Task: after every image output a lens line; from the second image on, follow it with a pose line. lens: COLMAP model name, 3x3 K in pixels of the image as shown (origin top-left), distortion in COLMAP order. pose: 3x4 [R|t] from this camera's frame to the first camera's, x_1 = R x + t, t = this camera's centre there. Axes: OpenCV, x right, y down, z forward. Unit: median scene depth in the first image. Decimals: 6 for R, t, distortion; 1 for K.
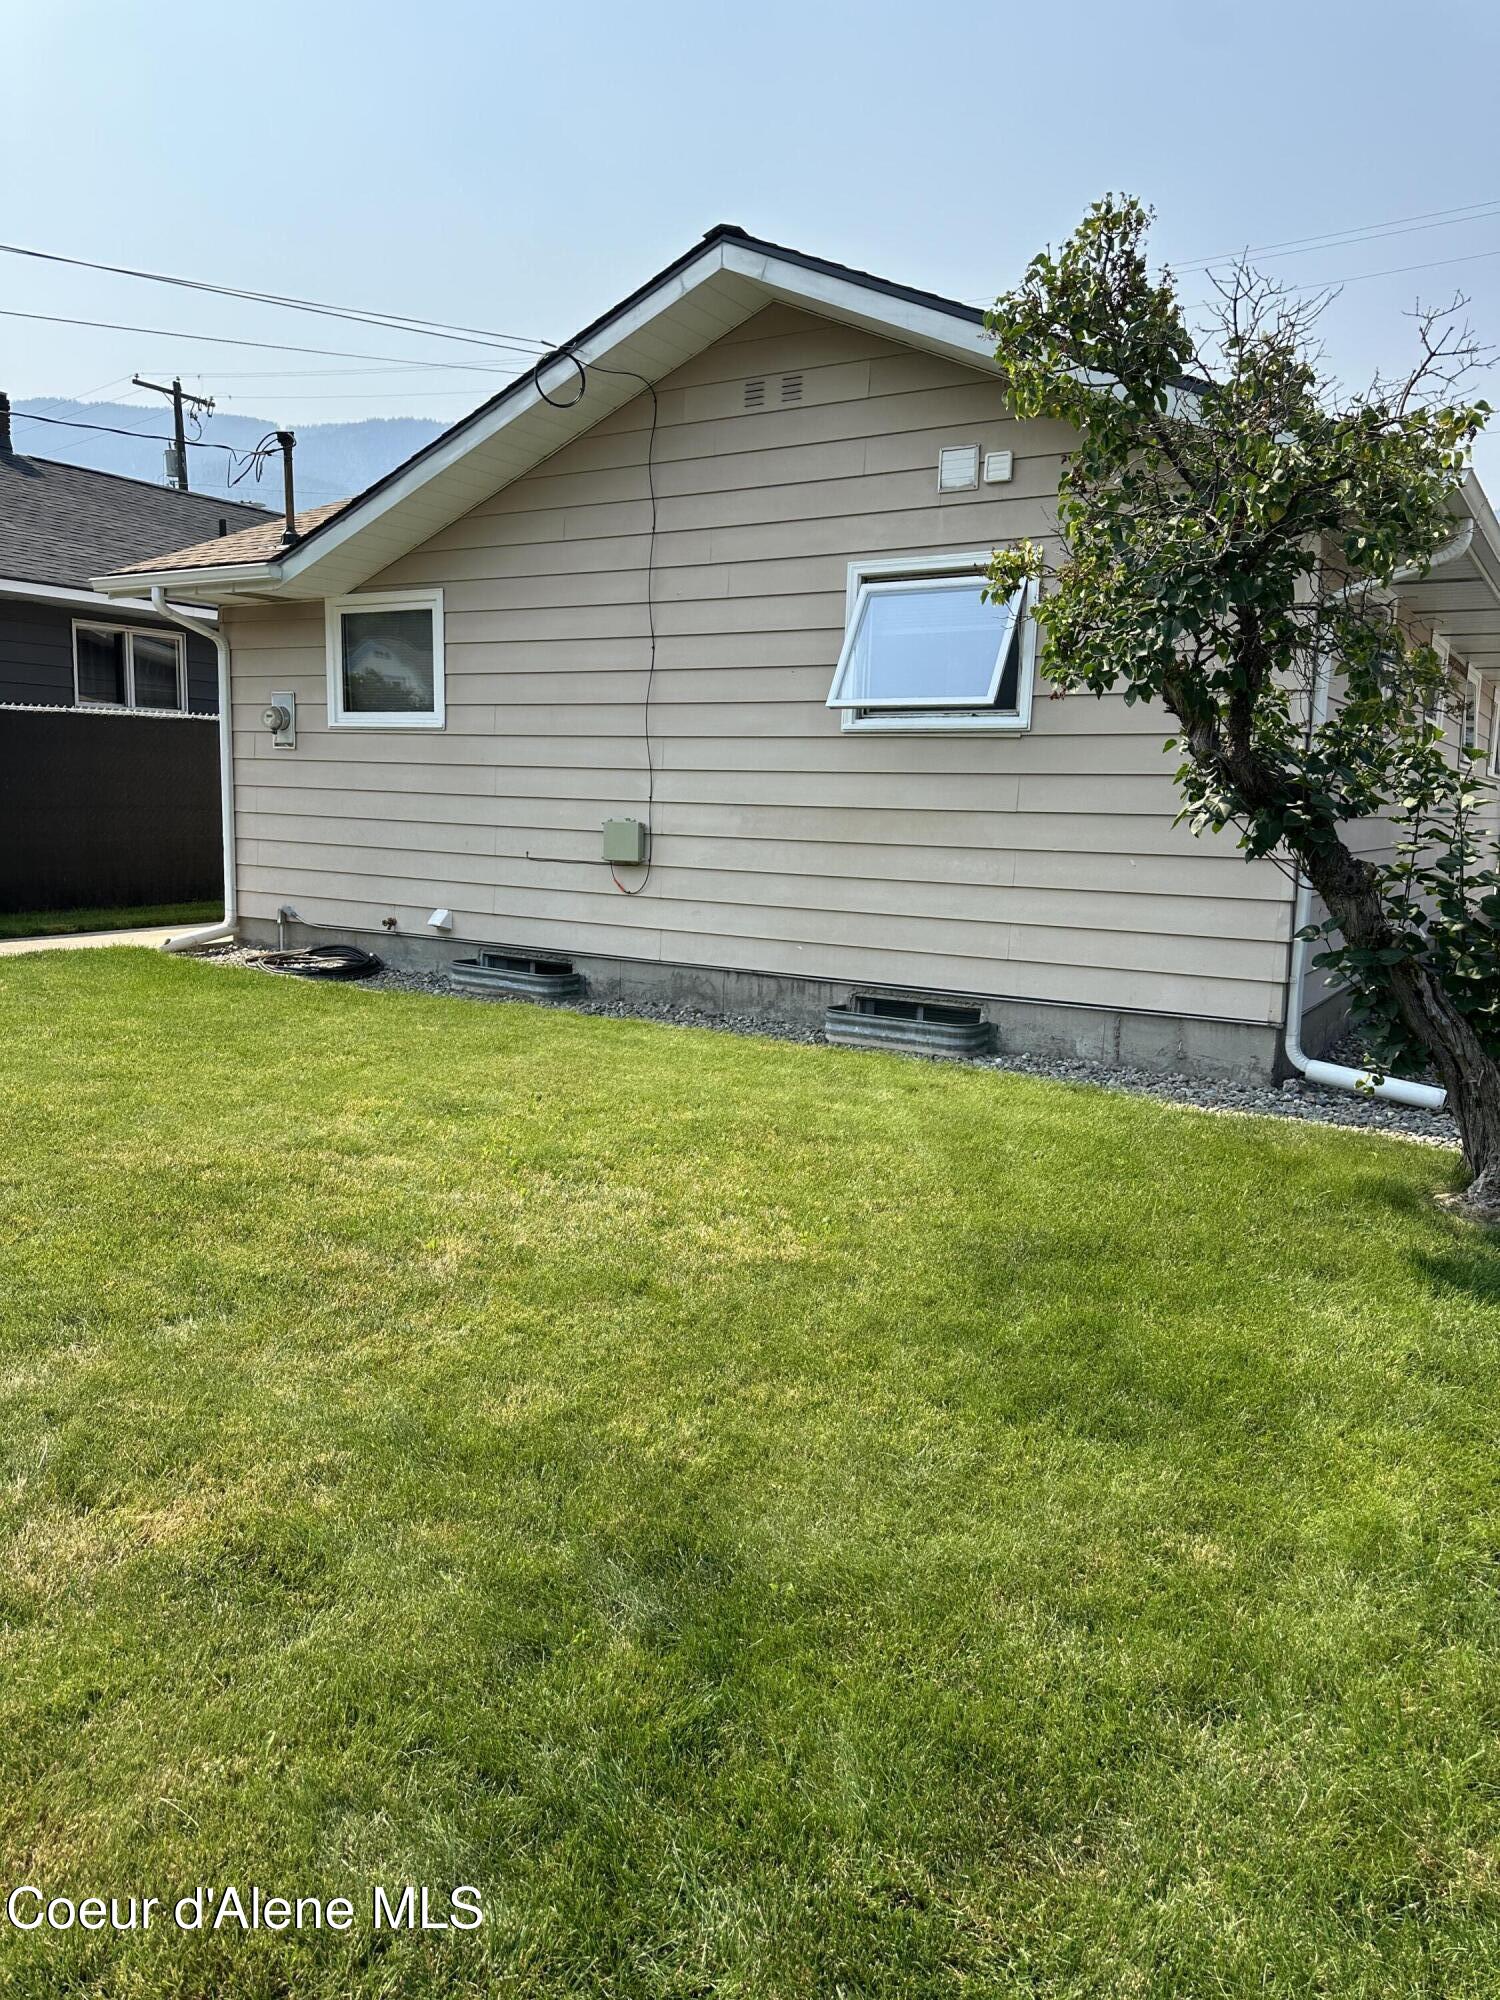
lens RADIAL K [[1362.6, 0, 750.0], [0, 1362.6, 1000.0], [0, 0, 1]] dist [0.141721, -0.278310]
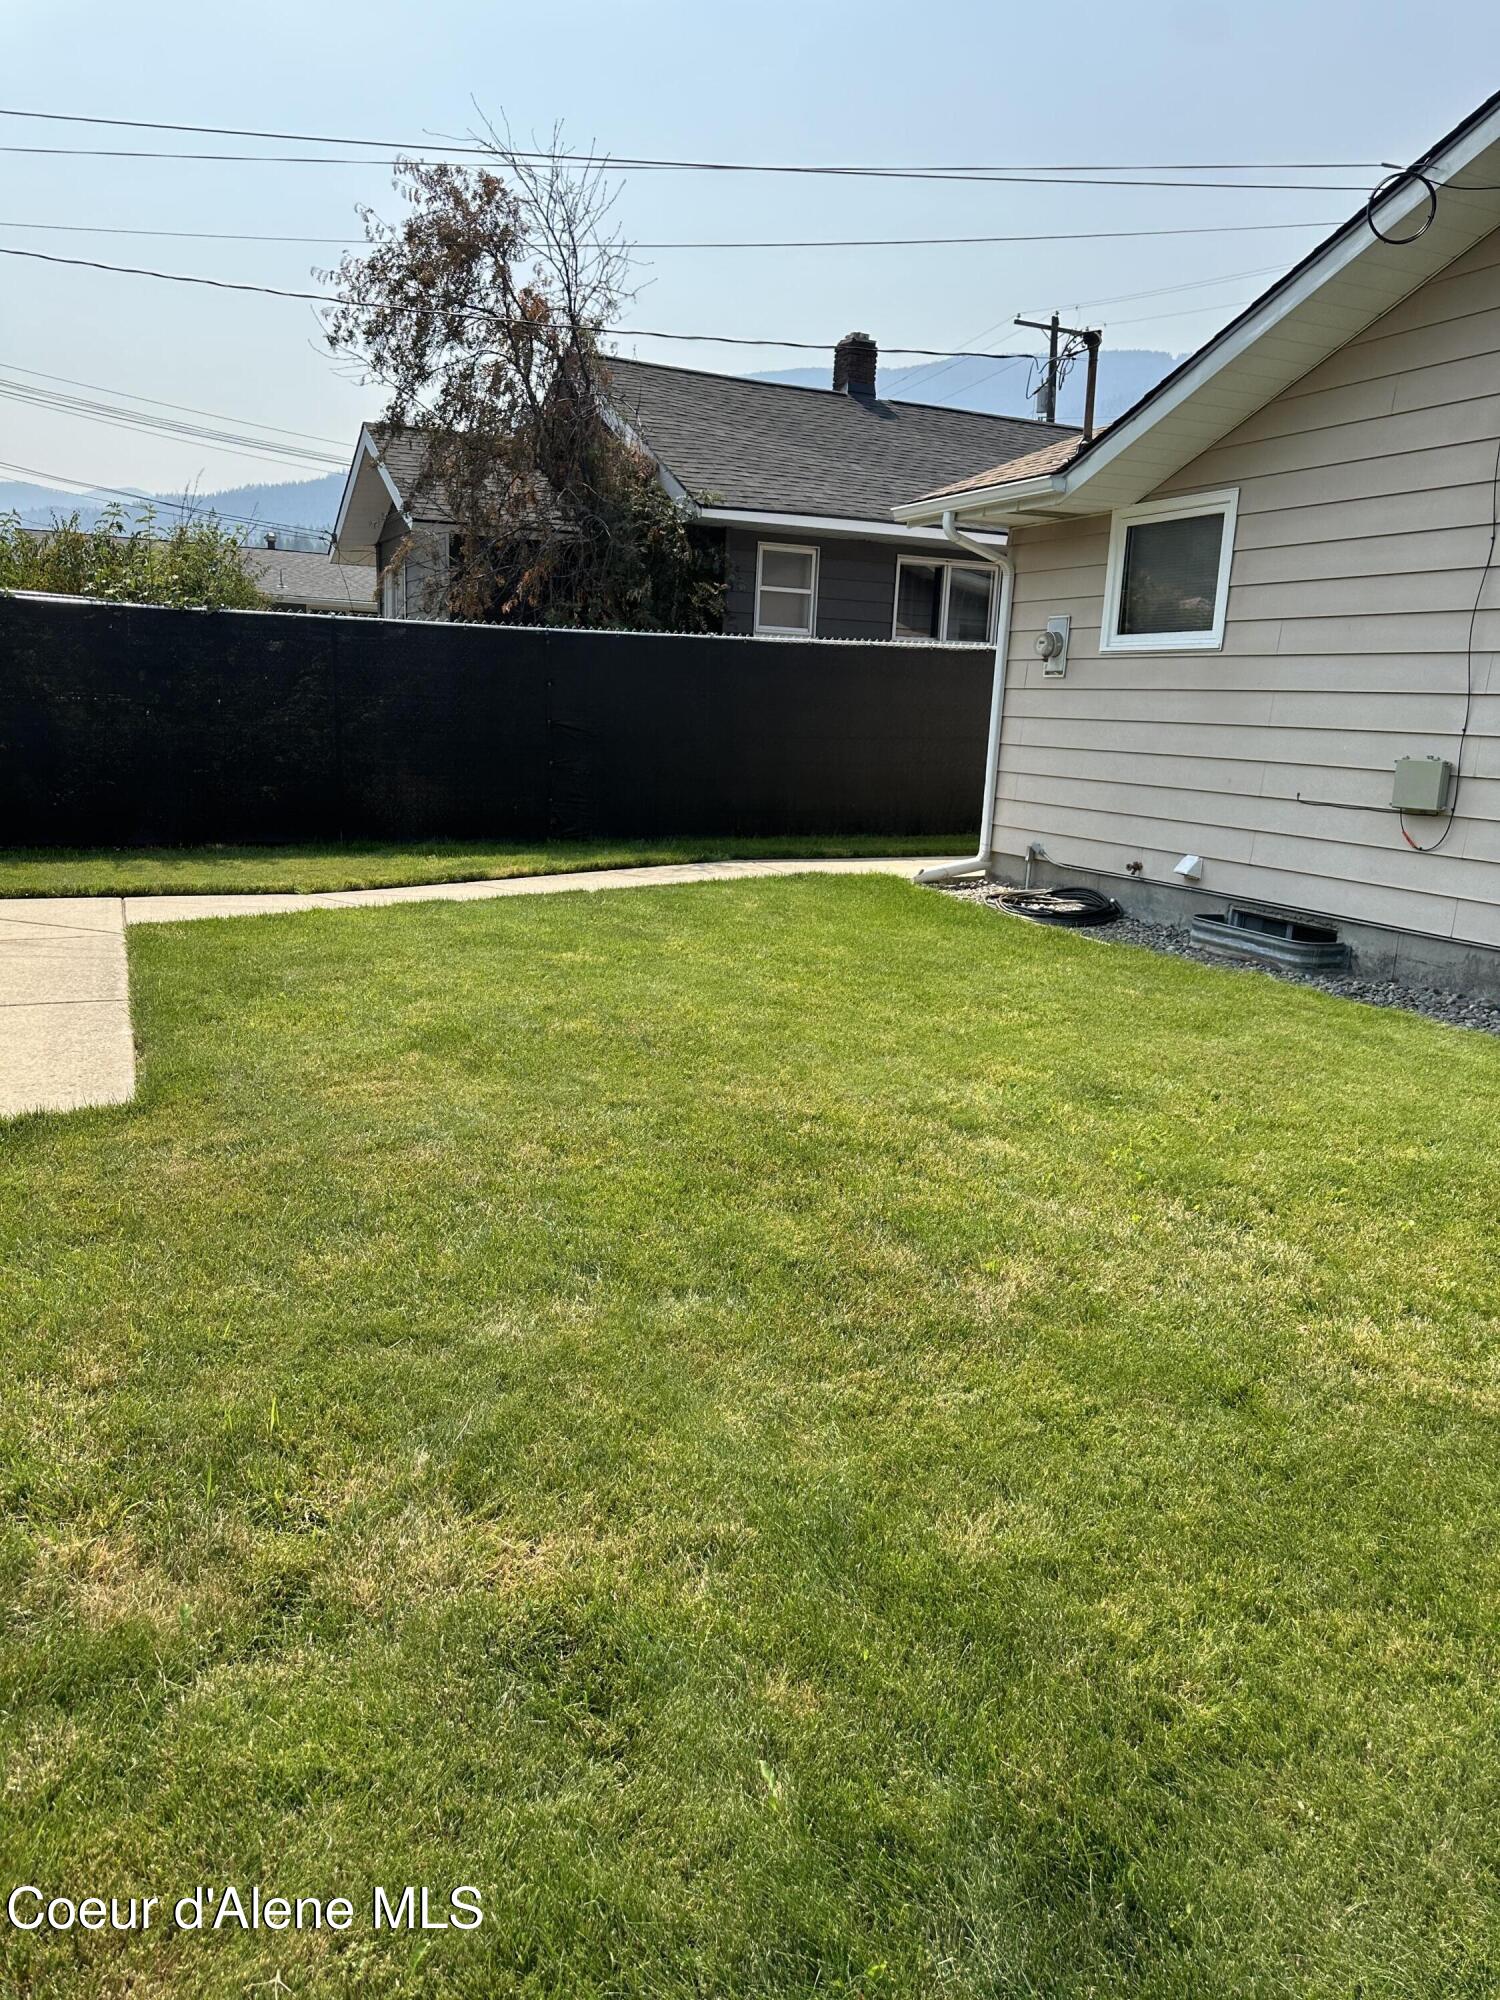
lens RADIAL K [[1362.6, 0, 750.0], [0, 1362.6, 1000.0], [0, 0, 1]] dist [0.141721, -0.278310]
pose [[0.833275, 0.122230, -0.539178, 0.031339], [-0.098300, 0.992470, 0.073071, -0.011327], [0.544050, -0.007887, 0.839016, 0.101111]]
